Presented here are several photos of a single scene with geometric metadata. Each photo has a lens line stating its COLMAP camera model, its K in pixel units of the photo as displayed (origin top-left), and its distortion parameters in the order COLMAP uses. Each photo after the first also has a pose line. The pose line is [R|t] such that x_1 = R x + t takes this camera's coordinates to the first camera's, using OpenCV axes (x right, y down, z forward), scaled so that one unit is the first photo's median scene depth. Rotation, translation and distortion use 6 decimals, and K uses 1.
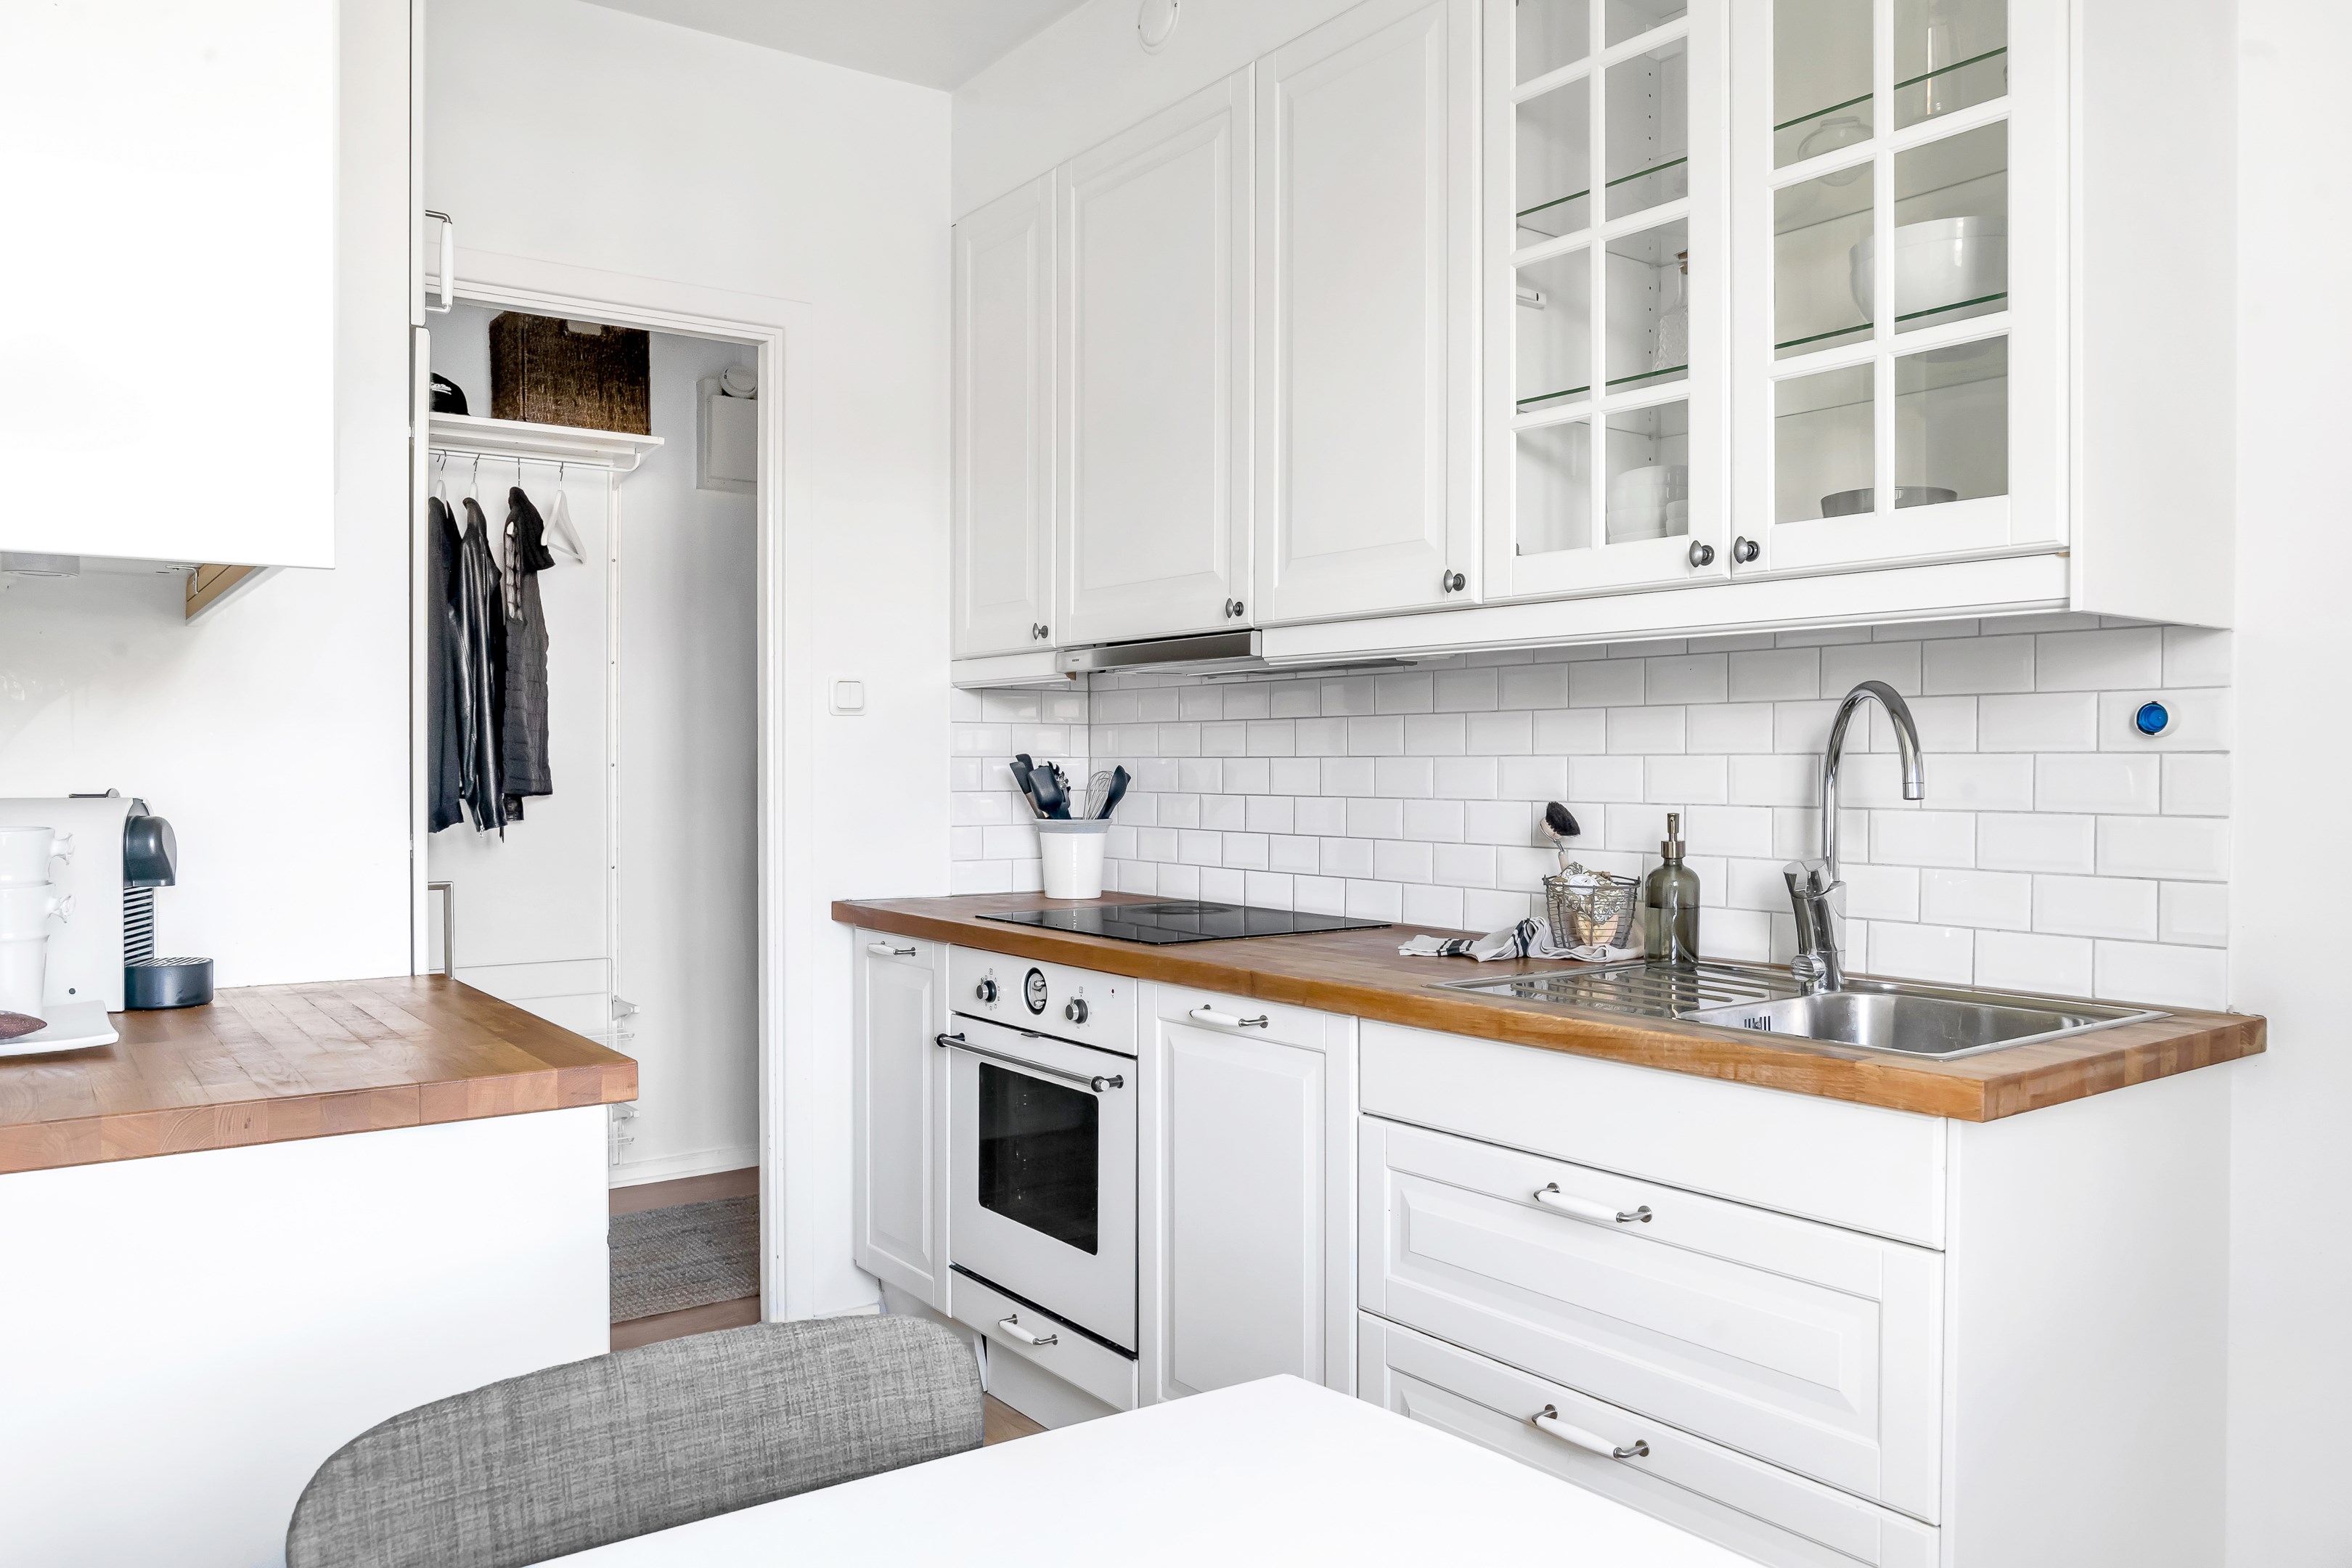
lens RADIAL K [[1715.9, 0, 1176.0], [0, 1715.9, 784.0], [0, 0, 1]] dist [-0.032888, 0.002022]
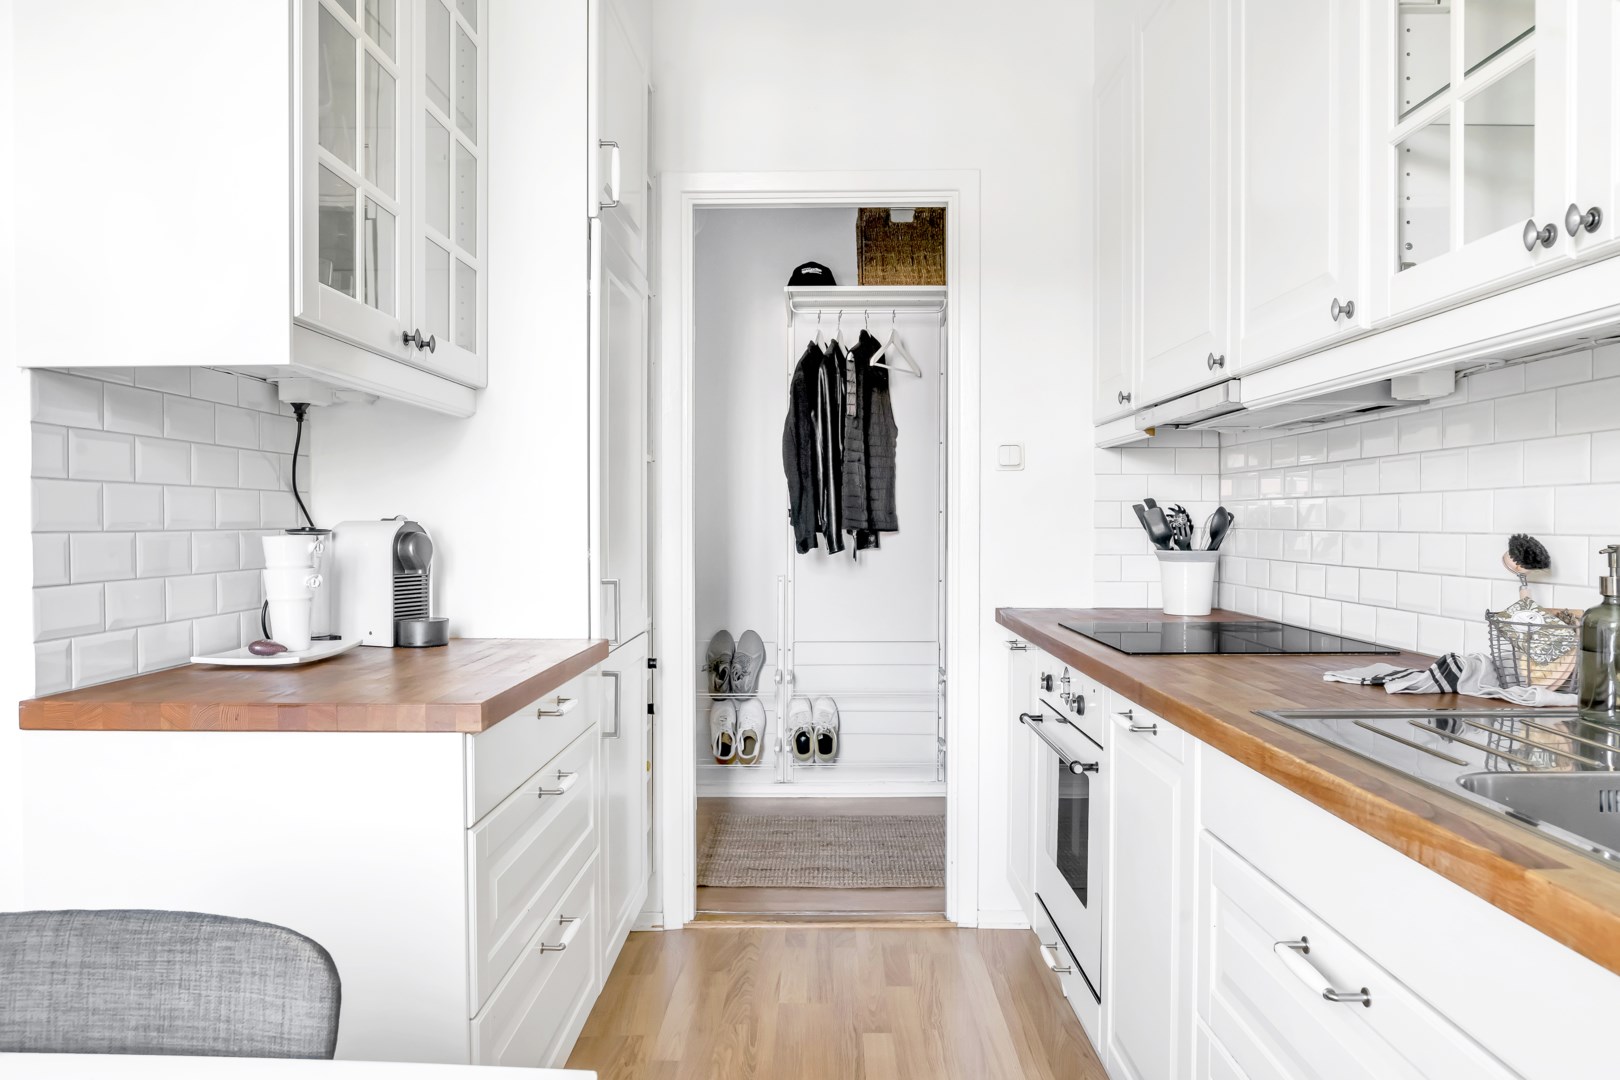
lens RADIAL K [[1109.8, 0, 810.0], [0, 1109.8, 540.0], [0, 0, 1]] dist [-0.042235, 0.024976]
pose [[0.797957, 0.010192, -0.602628, 0.298295], [-0.007381, 0.999947, 0.007137, 0.013621], [0.602669, -0.001247, 0.797991, 0.301057]]
